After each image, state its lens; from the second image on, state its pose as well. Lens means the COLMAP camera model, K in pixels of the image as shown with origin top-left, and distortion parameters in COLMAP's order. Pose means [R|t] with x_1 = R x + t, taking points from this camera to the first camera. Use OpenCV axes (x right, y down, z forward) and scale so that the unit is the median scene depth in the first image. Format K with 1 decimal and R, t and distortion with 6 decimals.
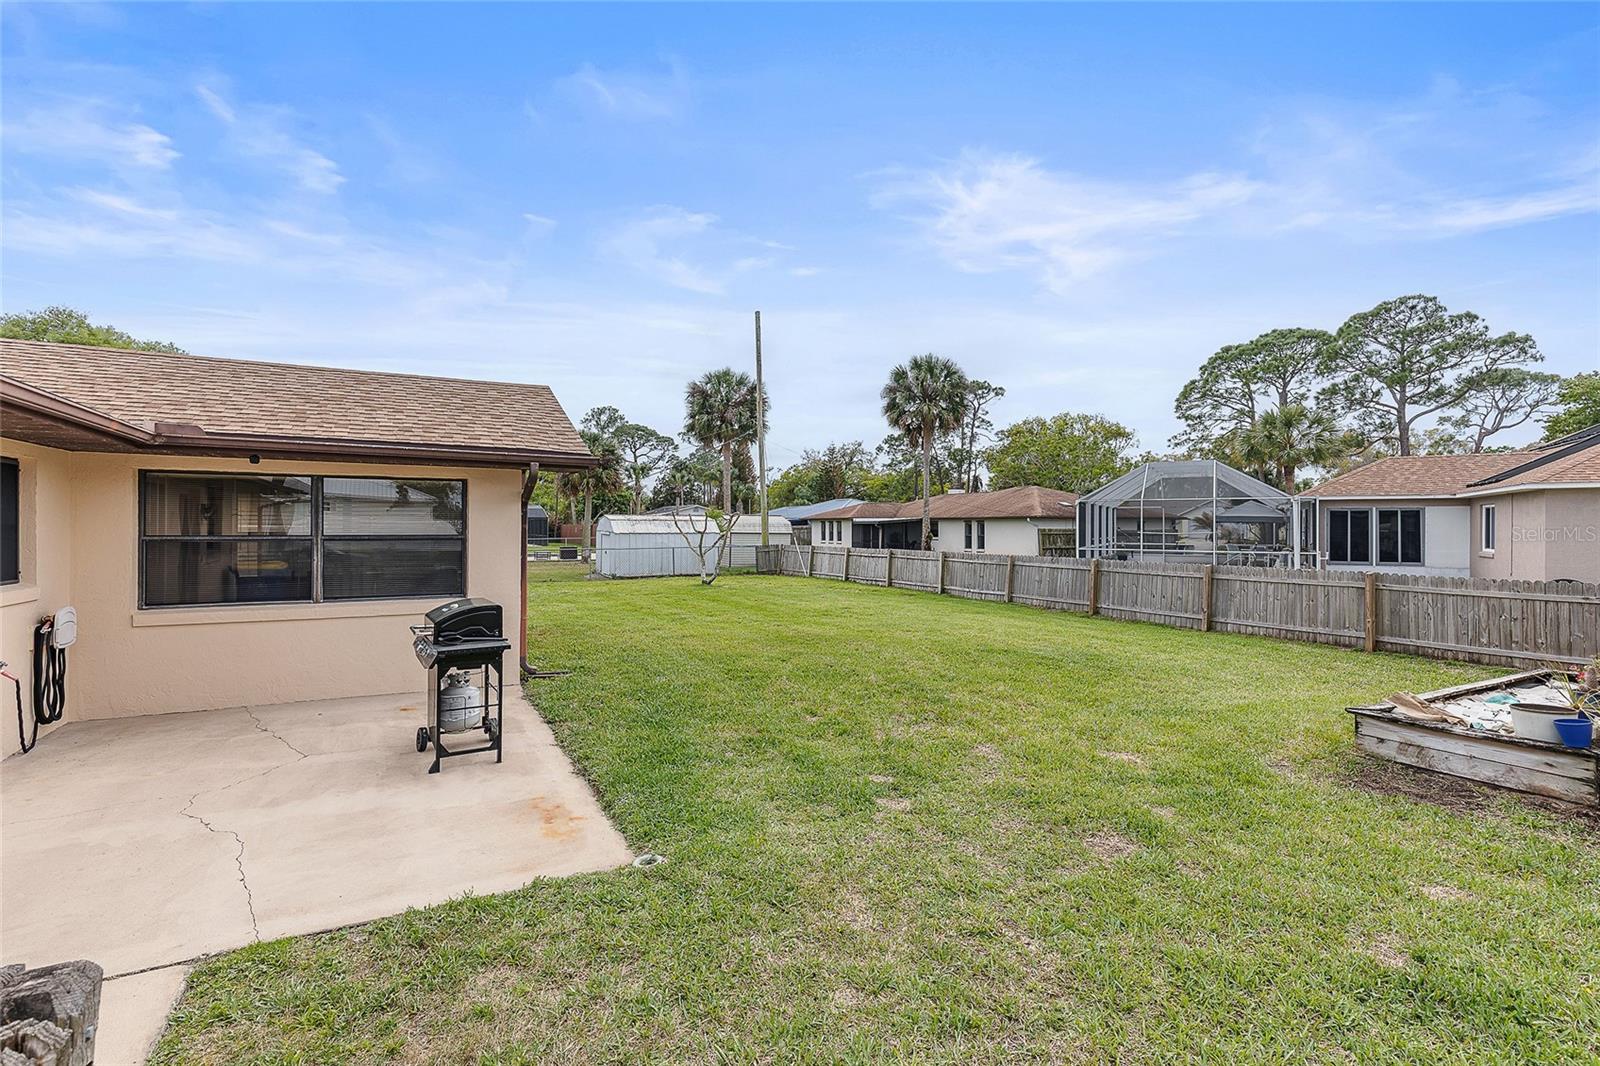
lens RADIAL K [[720.3, 0, 800.7], [0, 720.3, 527.9], [0, 0, 1]] dist [0.006091, -0.000168]
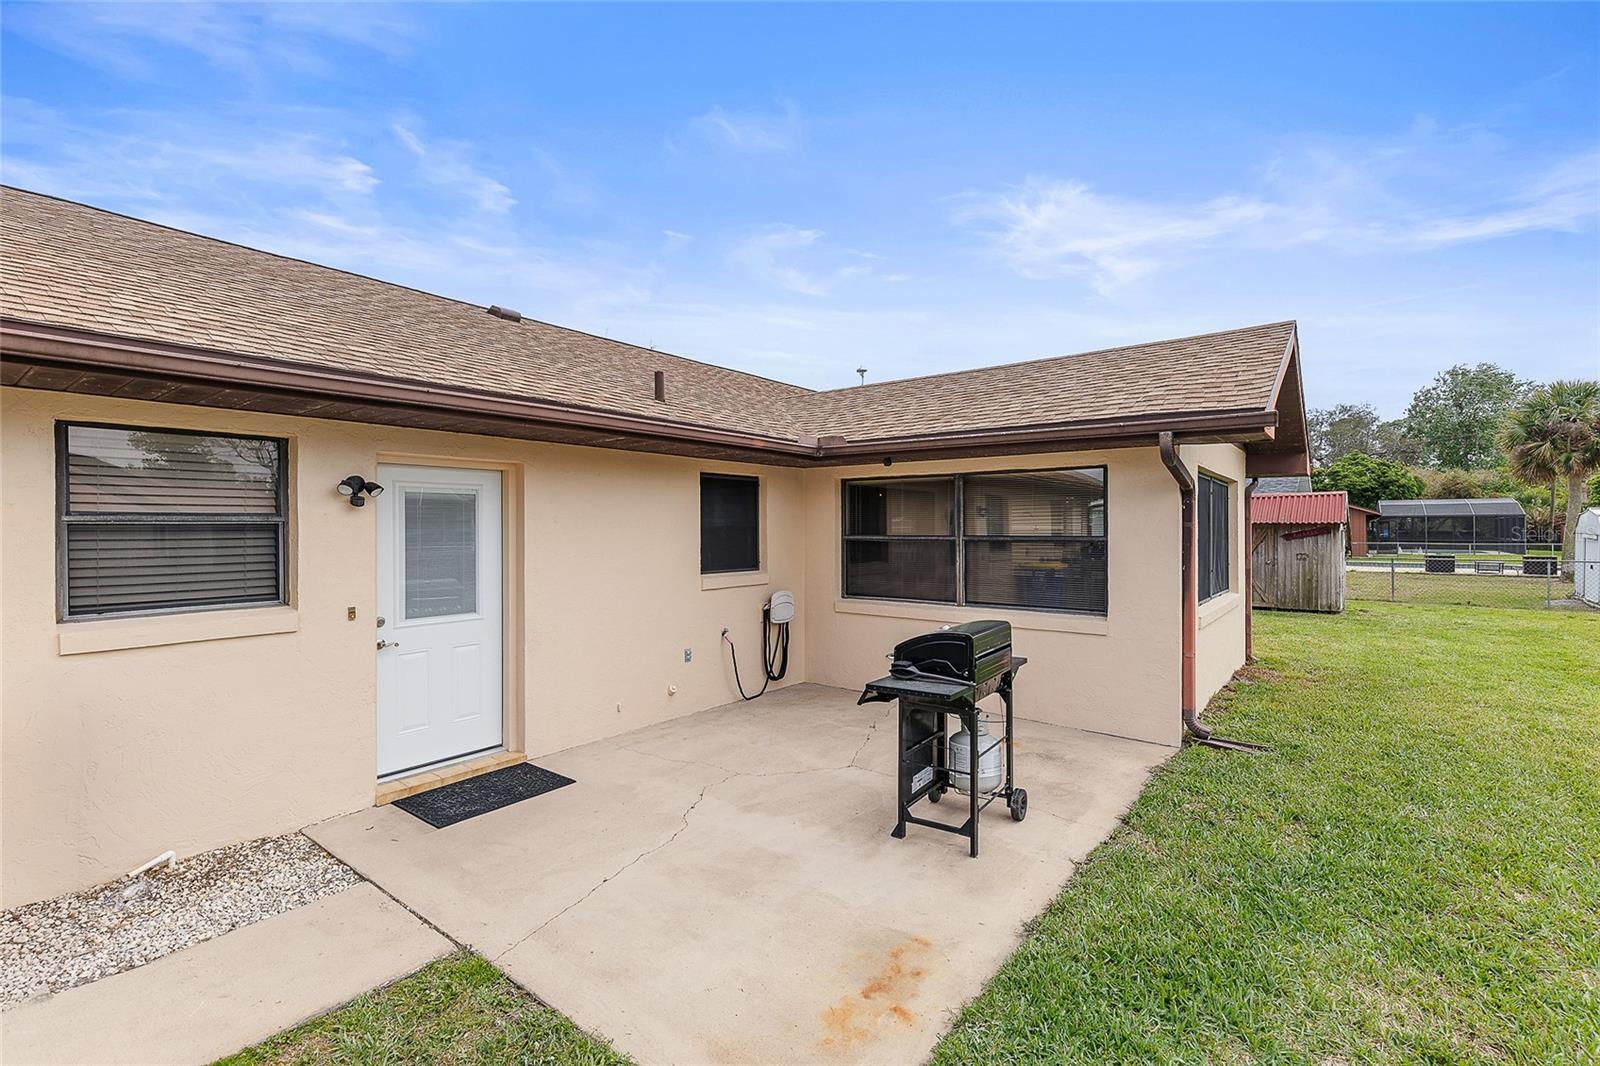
lens RADIAL K [[720.3, 0, 794.8], [0, 720.3, 529.0], [0, 0, 1]] dist [0.006091, -0.000168]
pose [[0.408110, -0.004705, -0.912921, 0.153139], [0.002748, 0.999989, -0.003925, 0.005086], [0.912929, -0.000907, 0.408118, 0.527265]]
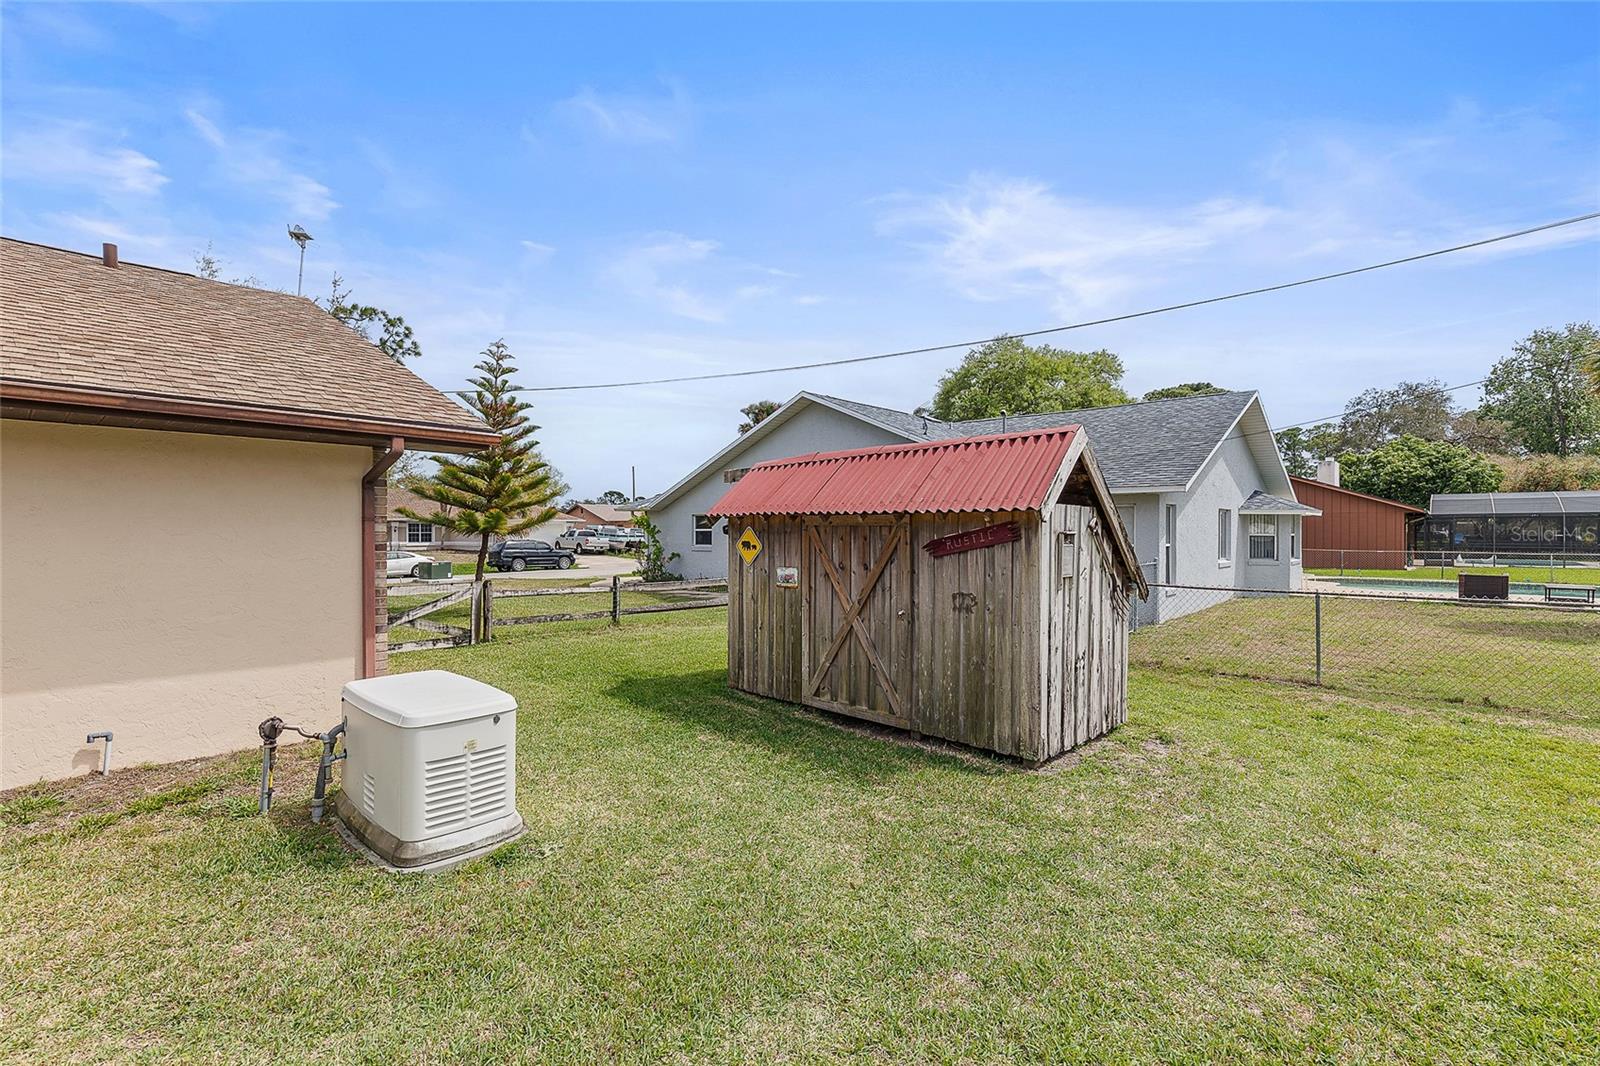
lens RADIAL K [[720.3, 0, 801.8], [0, 720.3, 545.9], [0, 0, 1]] dist [0.006091, -0.000168]
pose [[0.343881, 0.009380, -0.938966, -0.664437], [0.005879, 0.999909, 0.012142, 0.011128], [0.938995, -0.009696, 0.343794, 2.779307]]
